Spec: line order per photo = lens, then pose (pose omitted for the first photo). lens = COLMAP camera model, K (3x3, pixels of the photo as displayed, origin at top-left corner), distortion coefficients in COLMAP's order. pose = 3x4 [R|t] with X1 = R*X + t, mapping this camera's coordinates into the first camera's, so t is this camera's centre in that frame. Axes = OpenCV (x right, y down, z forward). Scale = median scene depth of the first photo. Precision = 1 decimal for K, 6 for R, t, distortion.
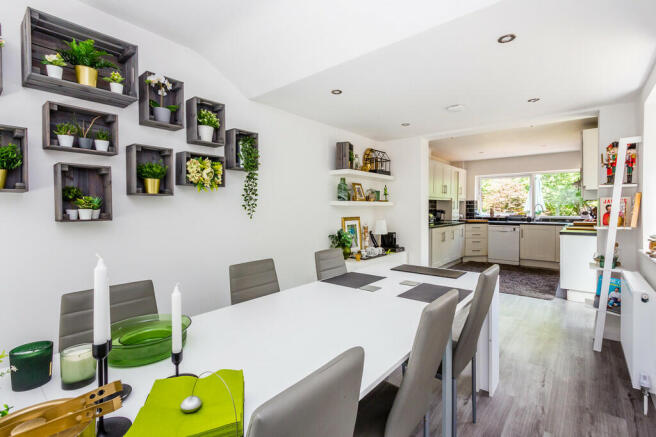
lens RADIAL K [[305.5, 0, 326.2], [0, 305.5, 212.3], [0, 0, 1]] dist [0.001372, 0.000079]
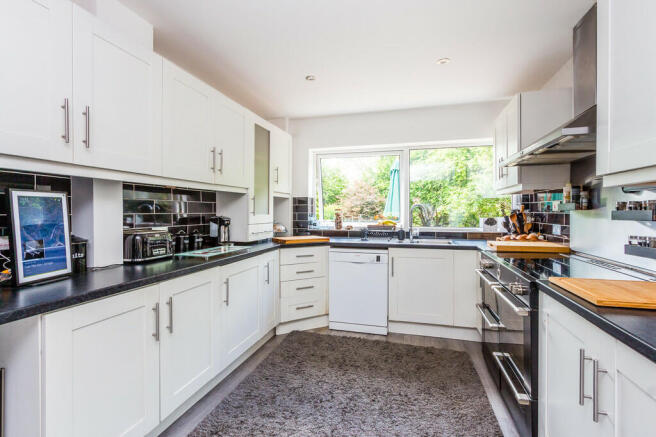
lens RADIAL K [[305.5, 0, 328.6], [0, 305.5, 215.4], [0, 0, 1]] dist [0.001372, 0.000079]
pose [[0.910859, -0.005435, 0.412682, 0.331620], [0.007457, 0.999967, -0.003289, -0.007317], [-0.412651, 0.006073, 0.910869, 0.566827]]
